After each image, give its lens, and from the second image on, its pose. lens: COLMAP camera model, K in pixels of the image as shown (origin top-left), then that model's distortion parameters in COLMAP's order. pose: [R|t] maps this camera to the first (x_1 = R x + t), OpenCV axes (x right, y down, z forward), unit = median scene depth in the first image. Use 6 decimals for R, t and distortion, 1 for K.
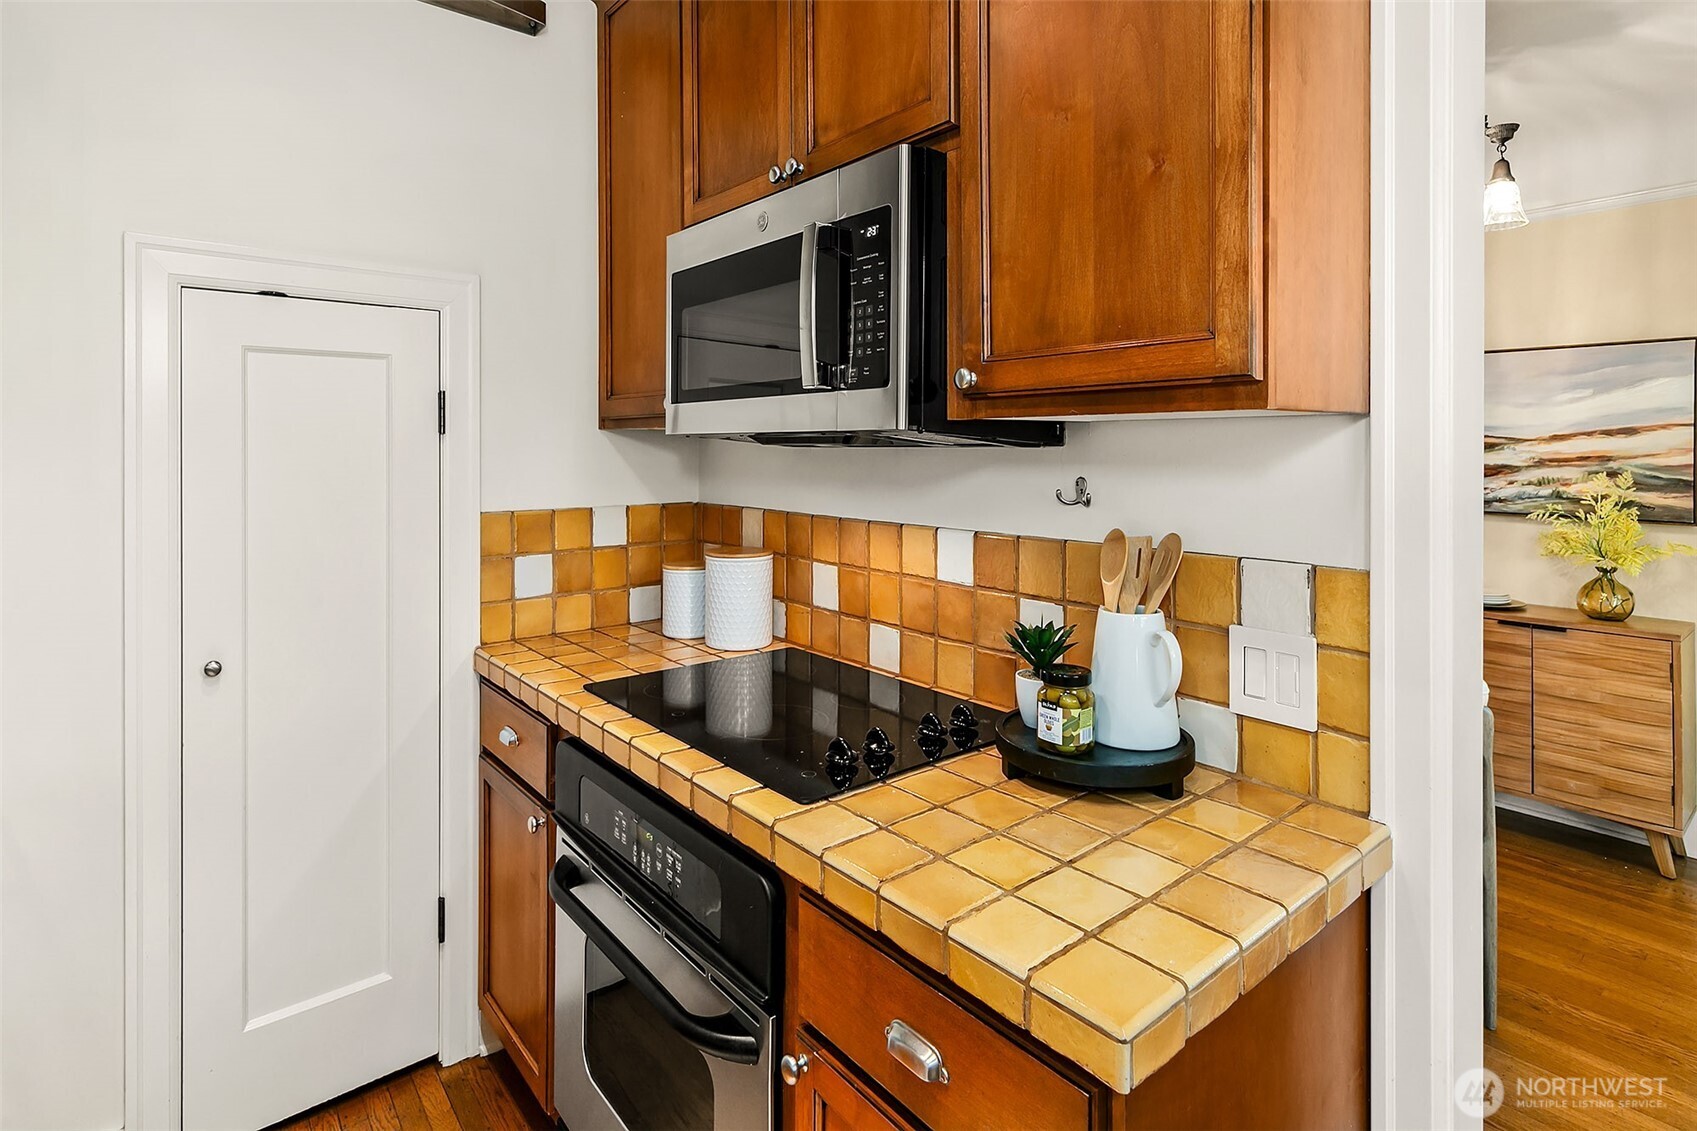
lens RADIAL K [[860.2, 0, 848.5], [0, 860.2, 565.5], [0, 0, 1]] dist [-0.000524, -0.000092]
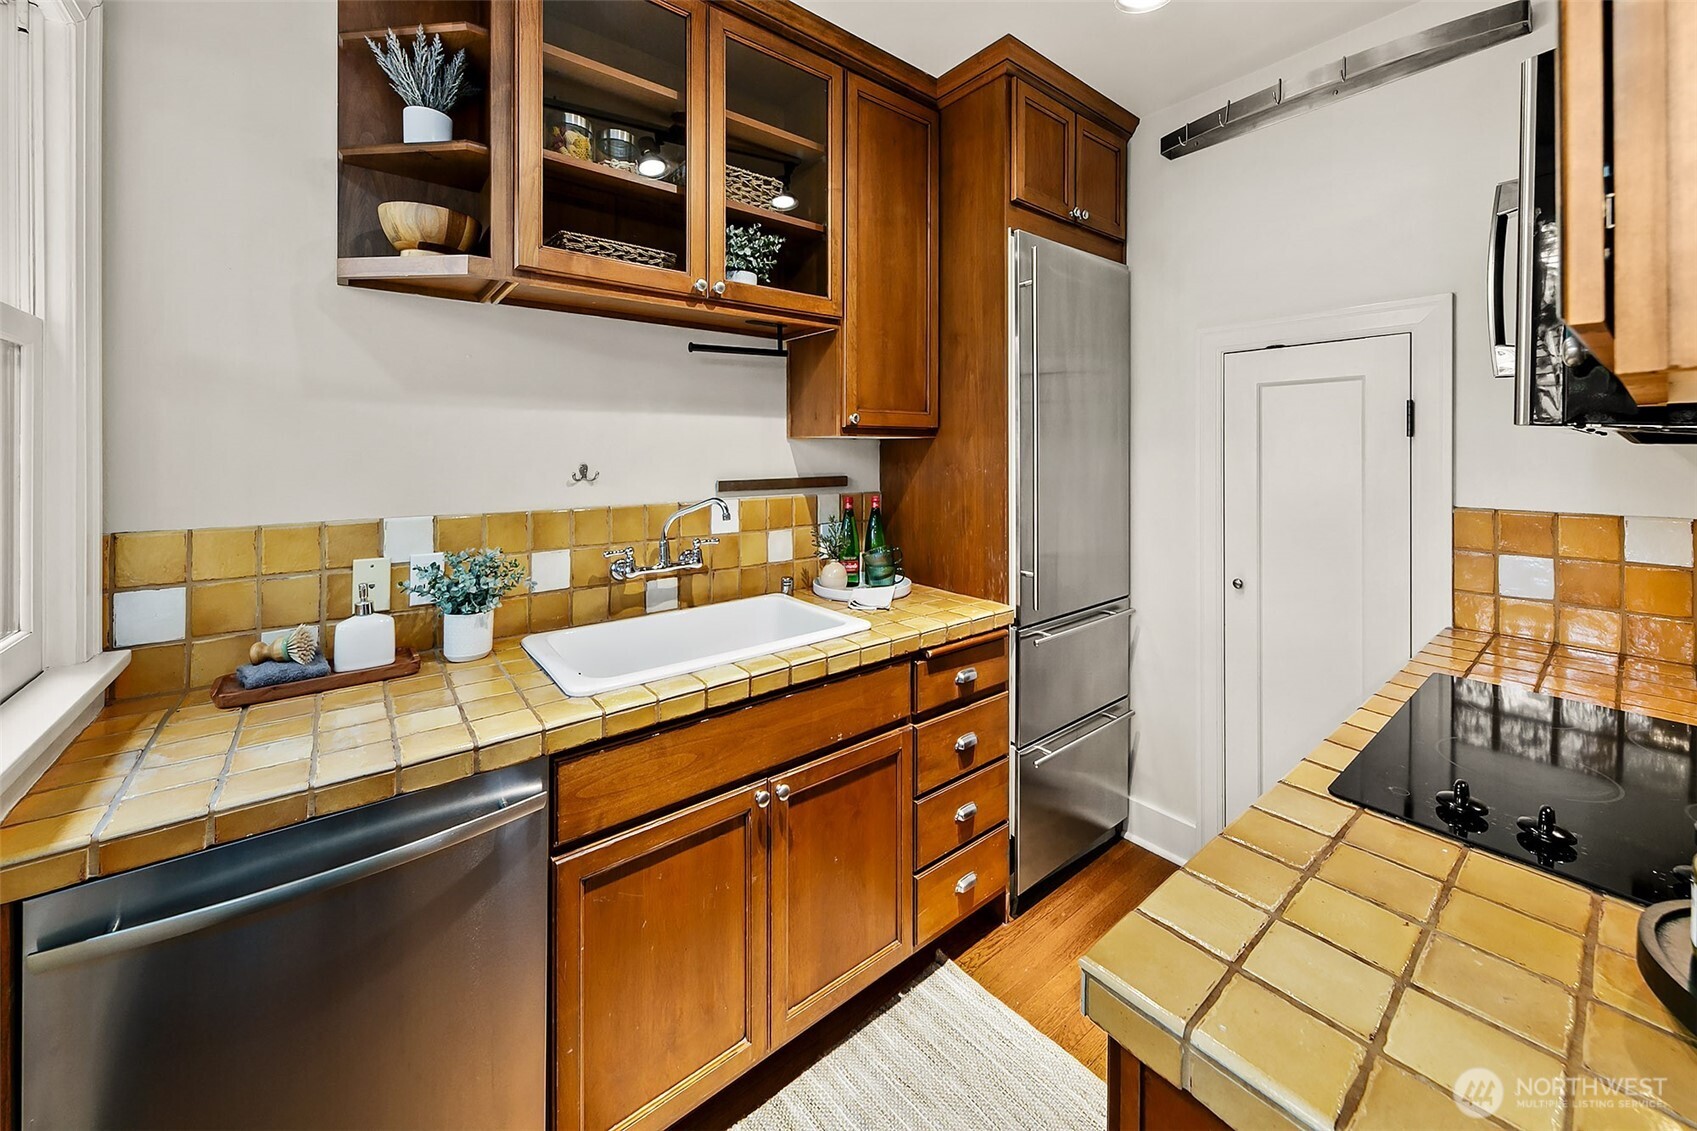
lens RADIAL K [[619.3, 0, 848.5], [0, 619.3, 565.5], [0, 0, 1]] dist [-0.000263, -0.000008]
pose [[-0.015804, 0.191310, -0.981402, 0.486337], [-0.137261, 0.971817, 0.191652, -0.042359], [0.990409, 0.137737, 0.010900, 0.281062]]
